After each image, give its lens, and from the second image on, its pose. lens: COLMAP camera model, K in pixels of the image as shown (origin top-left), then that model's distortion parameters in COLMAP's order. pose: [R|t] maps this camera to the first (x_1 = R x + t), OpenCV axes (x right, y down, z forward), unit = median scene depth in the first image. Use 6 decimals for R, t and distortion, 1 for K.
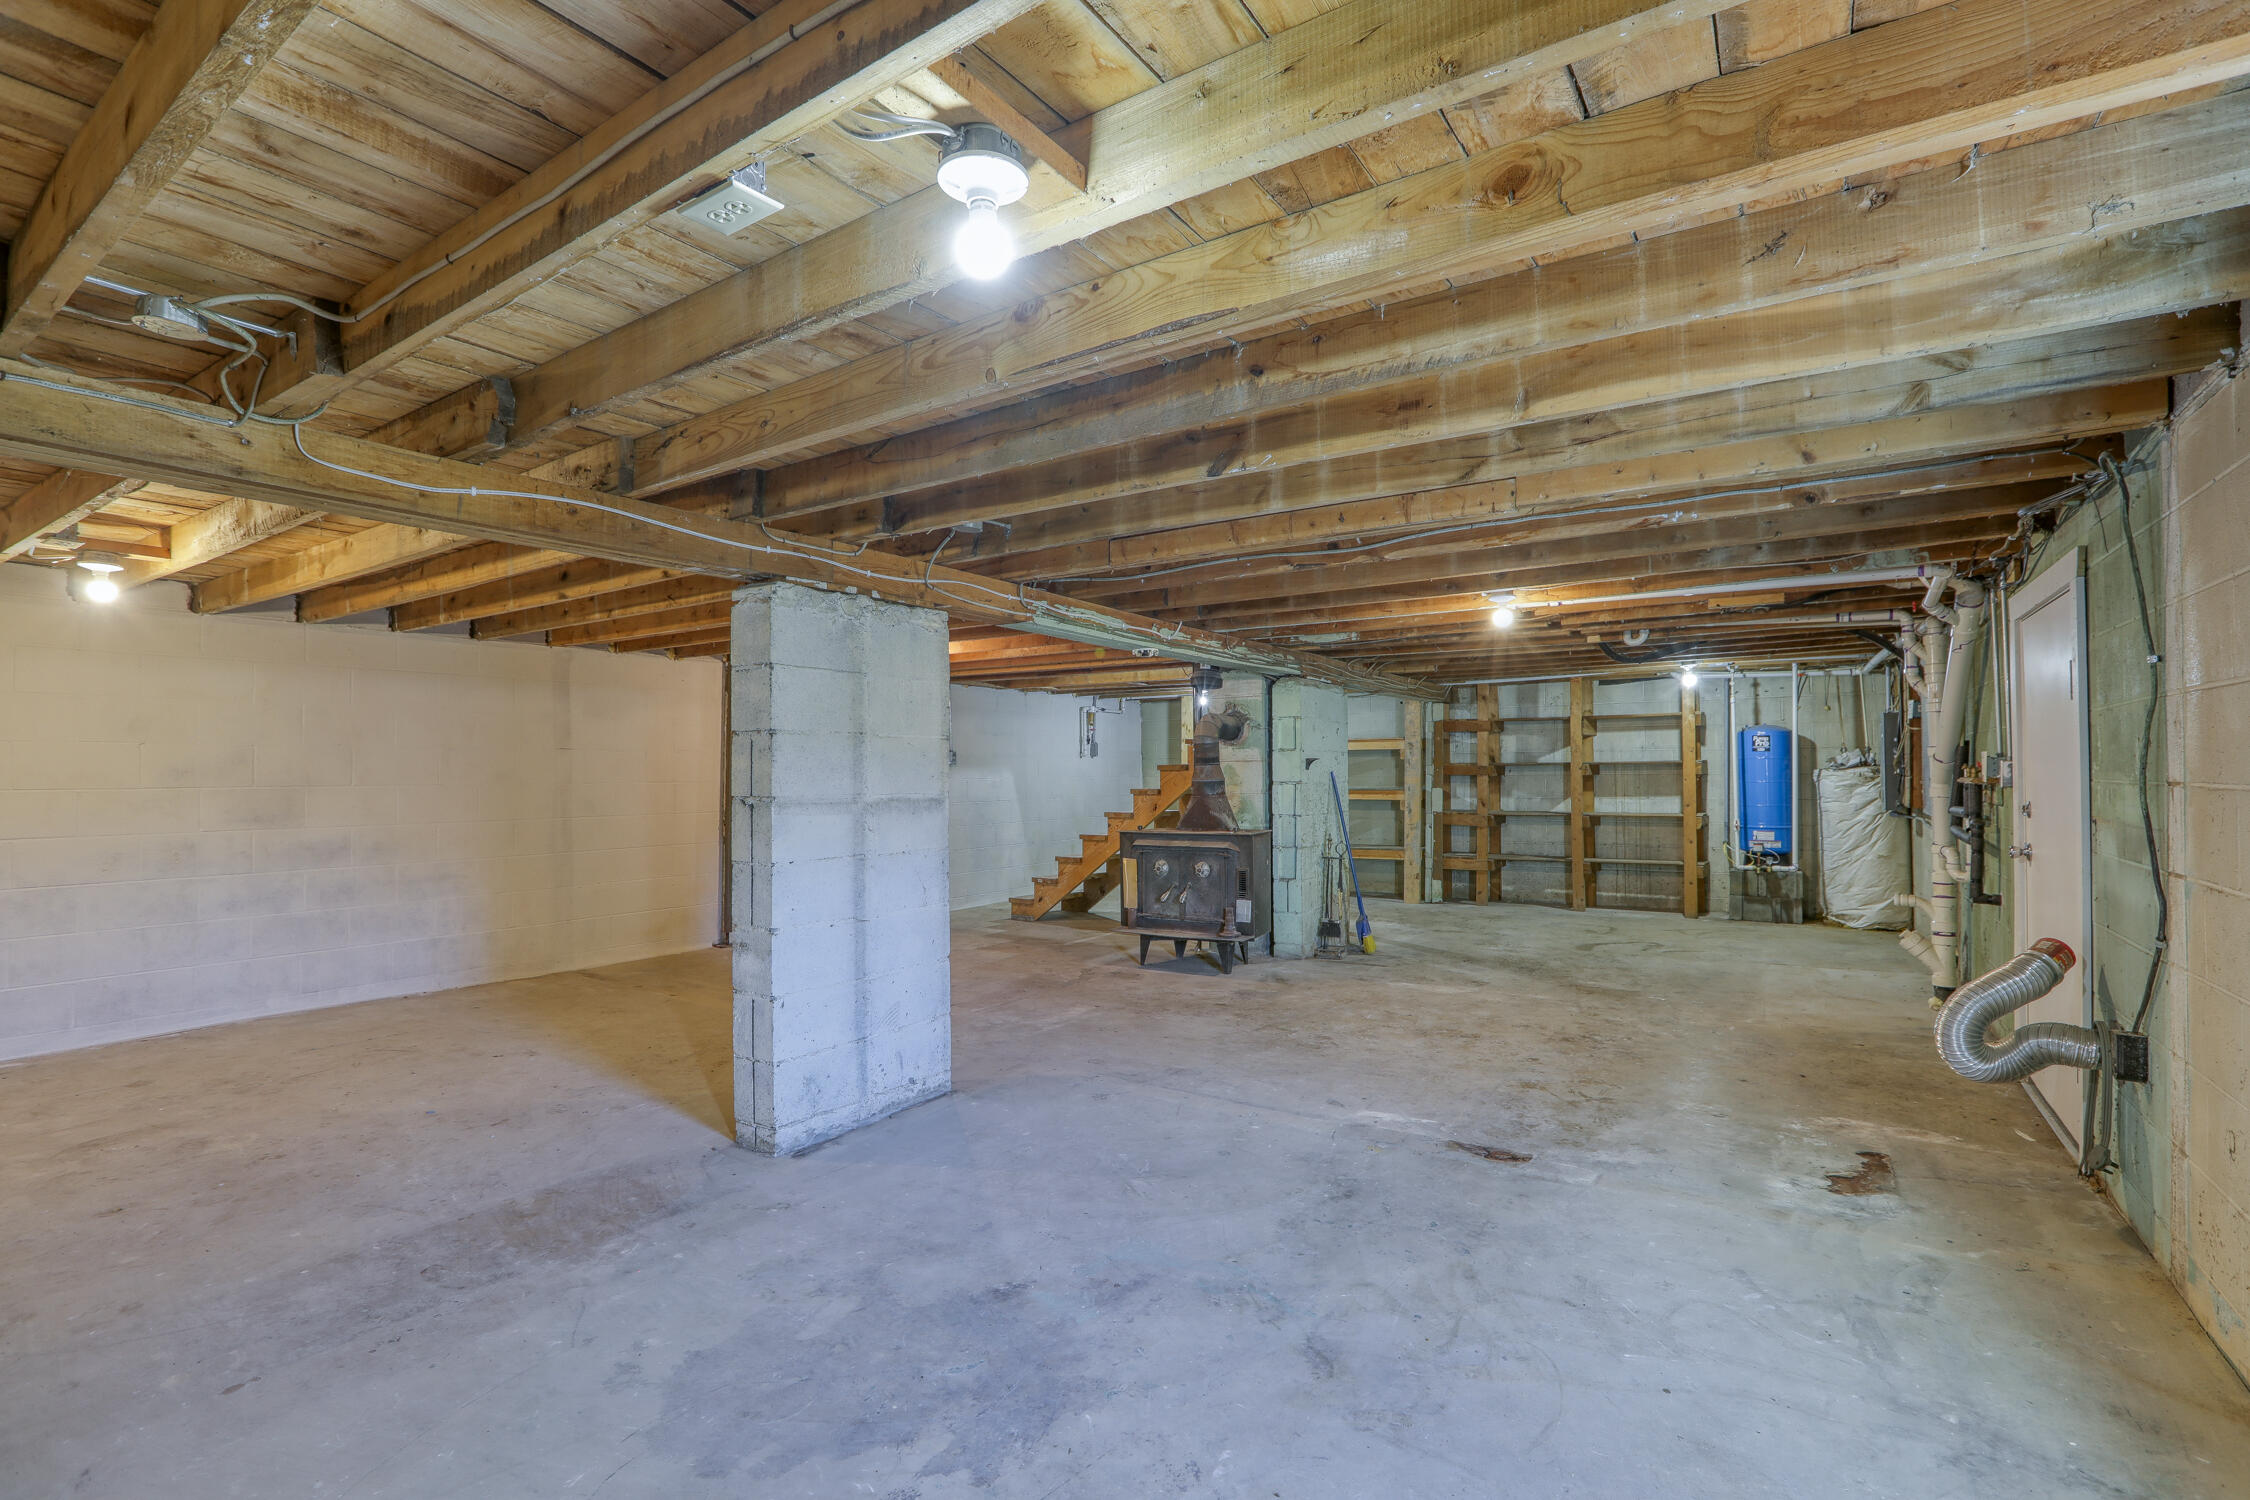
lens RADIAL K [[1010.6, 0, 1125.1], [0, 1010.6, 754.0], [0, 0, 1]] dist [-0.012062, 0.002785]
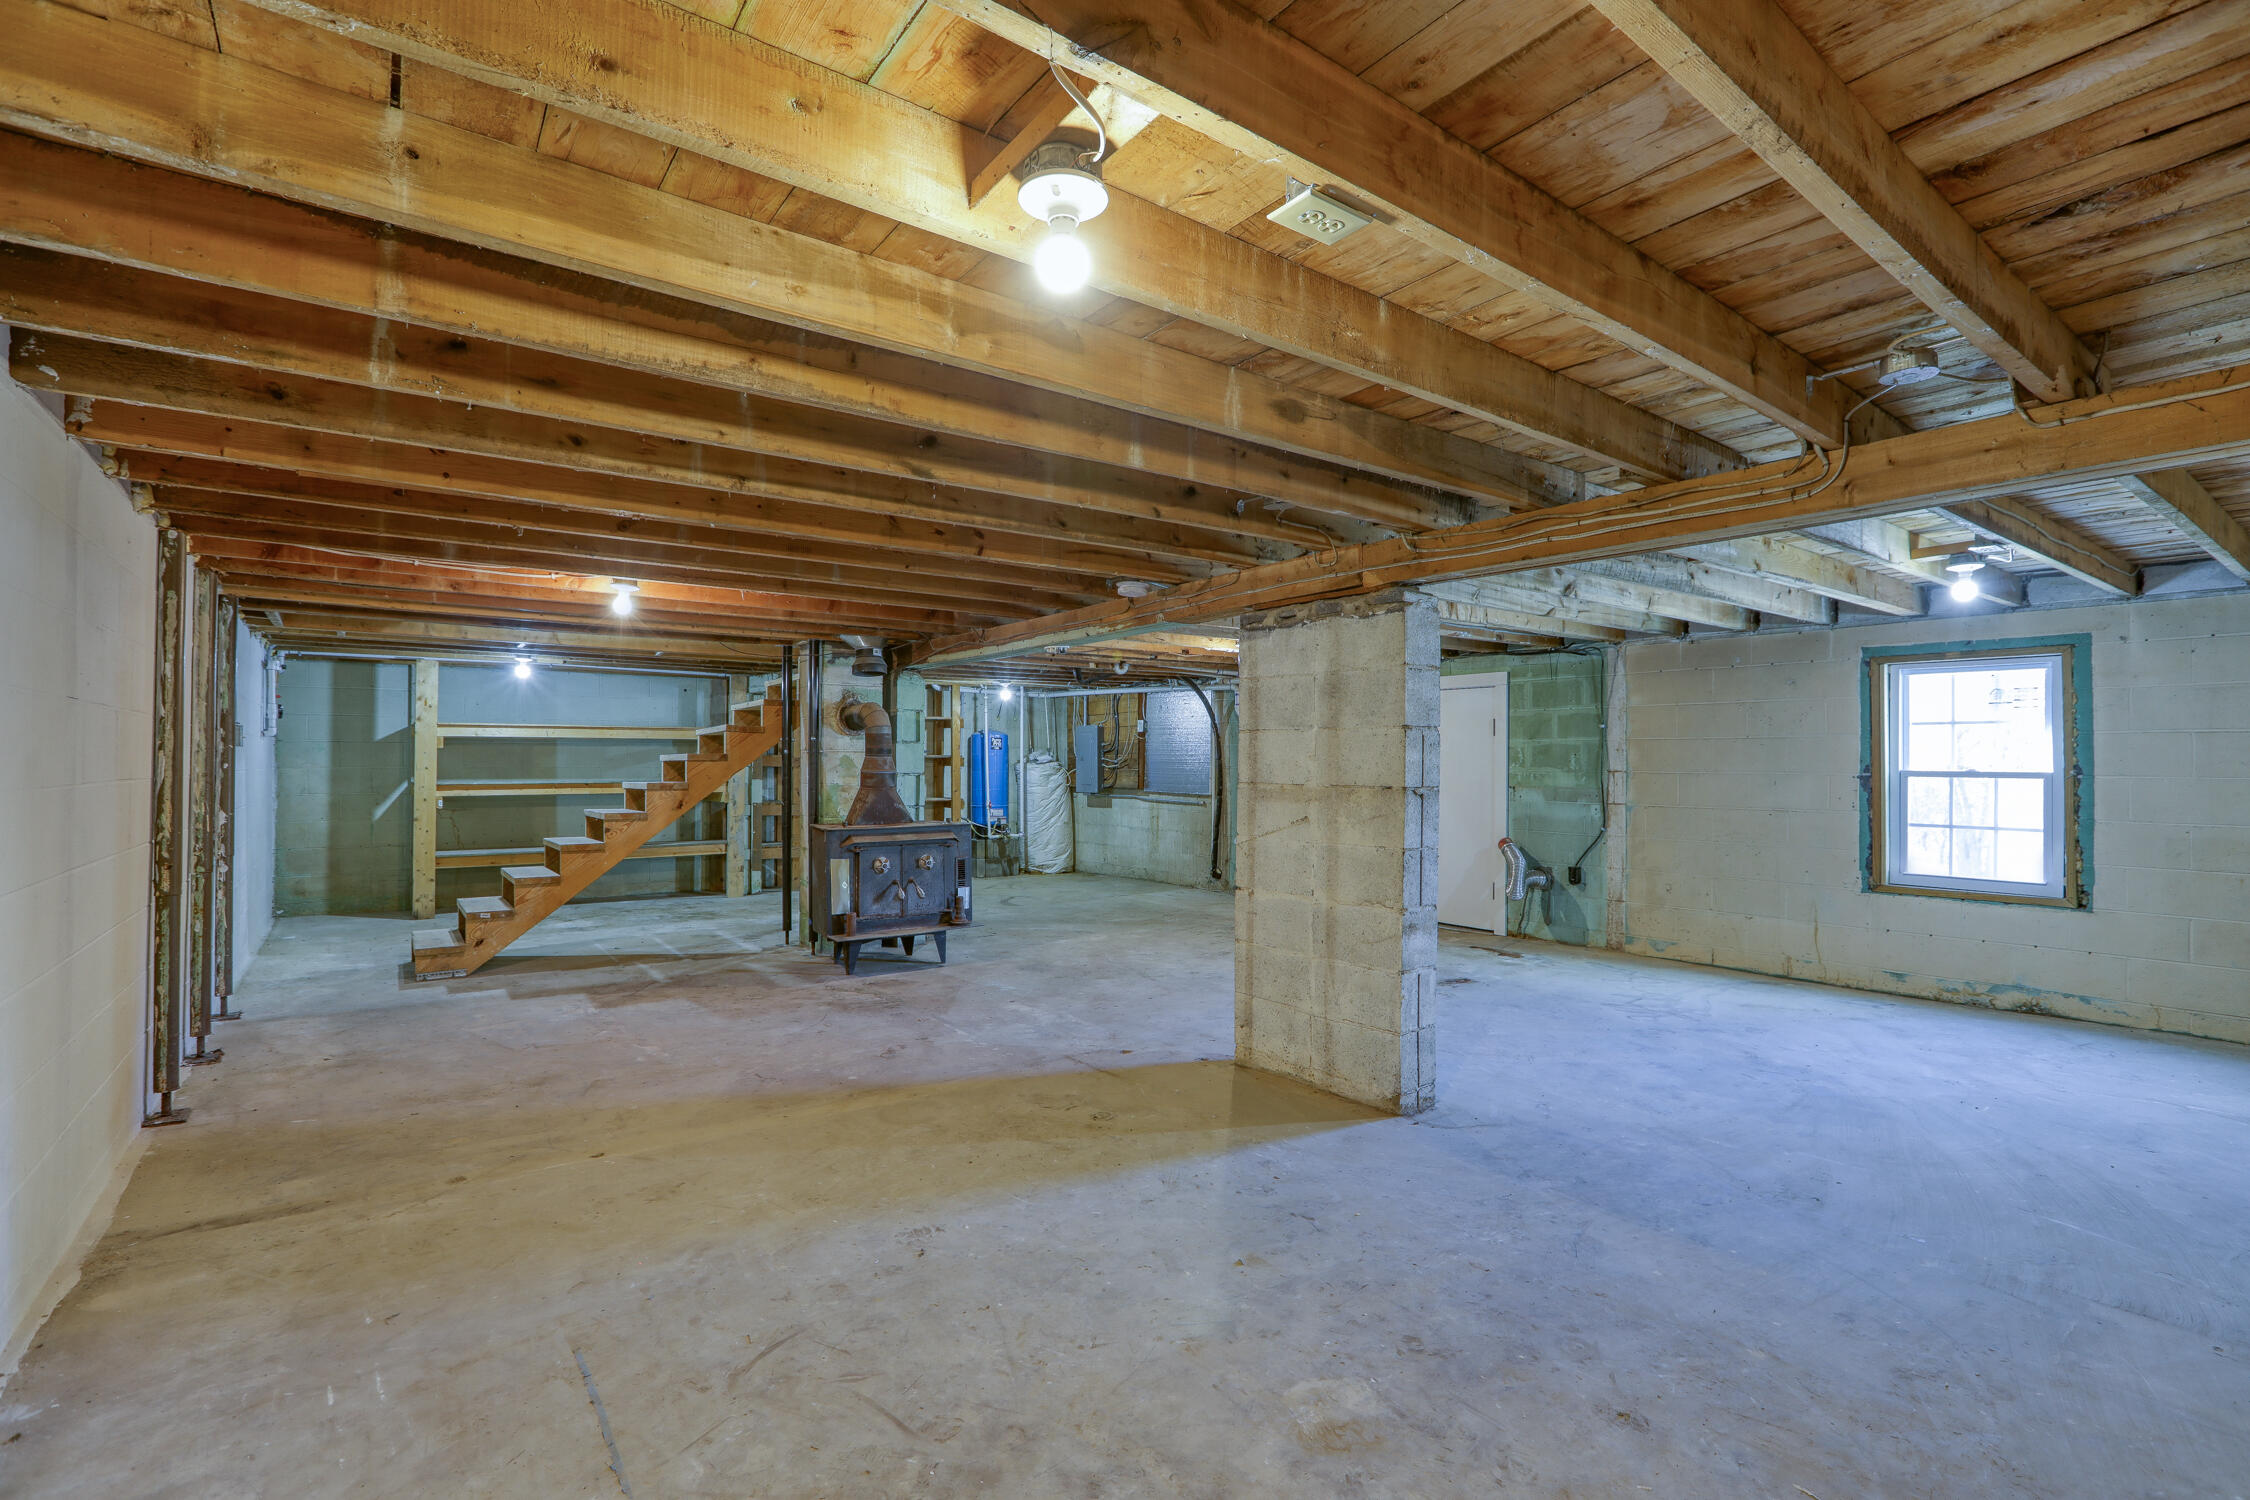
lens RADIAL K [[1010.6, 0, 1123.7], [0, 1010.6, 751.7], [0, 0, 1]] dist [-0.012062, 0.002785]
pose [[0.341517, 0.013558, 0.939778, -1.355172], [-0.021859, 0.999740, -0.006479, 0.016745], [-0.939621, -0.018330, 0.341724, 0.840696]]
